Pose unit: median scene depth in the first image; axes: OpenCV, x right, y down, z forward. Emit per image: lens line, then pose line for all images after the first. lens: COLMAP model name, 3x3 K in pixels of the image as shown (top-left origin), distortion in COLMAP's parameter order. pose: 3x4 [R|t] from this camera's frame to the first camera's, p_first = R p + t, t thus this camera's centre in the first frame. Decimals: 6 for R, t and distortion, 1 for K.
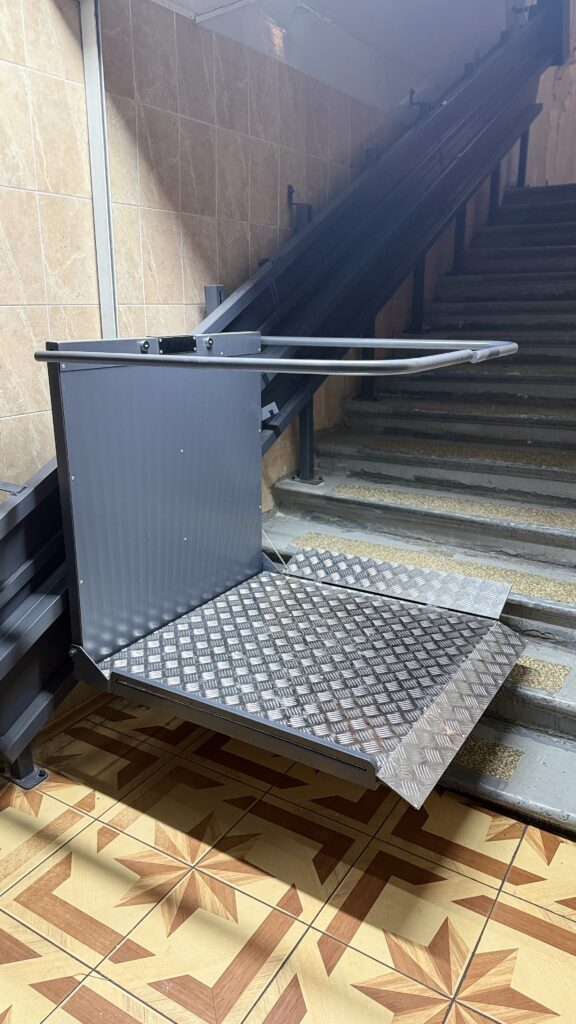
lens RADIAL K [[718.1, 0, 288.0], [0, 718.1, 512.0], [0, 0, 1]] dist [0.163780, -0.295445]
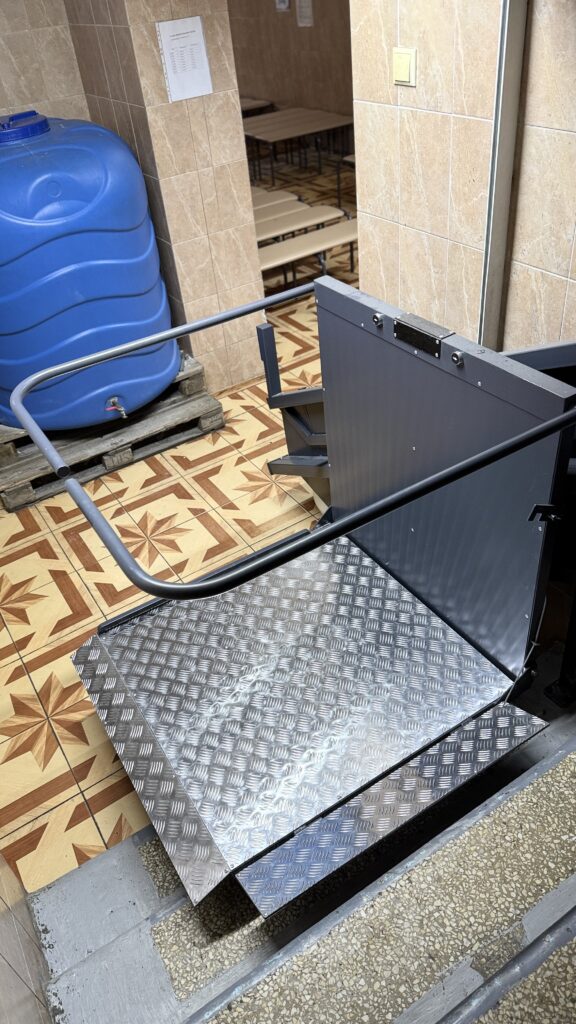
lens RADIAL K [[711.3, 0, 288.0], [0, 711.3, 512.0], [0, 0, 1]] dist [-0.000477, -0.083697]
pose [[-0.446147, 0.597899, -0.665935, 0.582592], [-0.143887, 0.686495, 0.712756, -0.684772], [0.883317, 0.413813, -0.220248, 1.218697]]
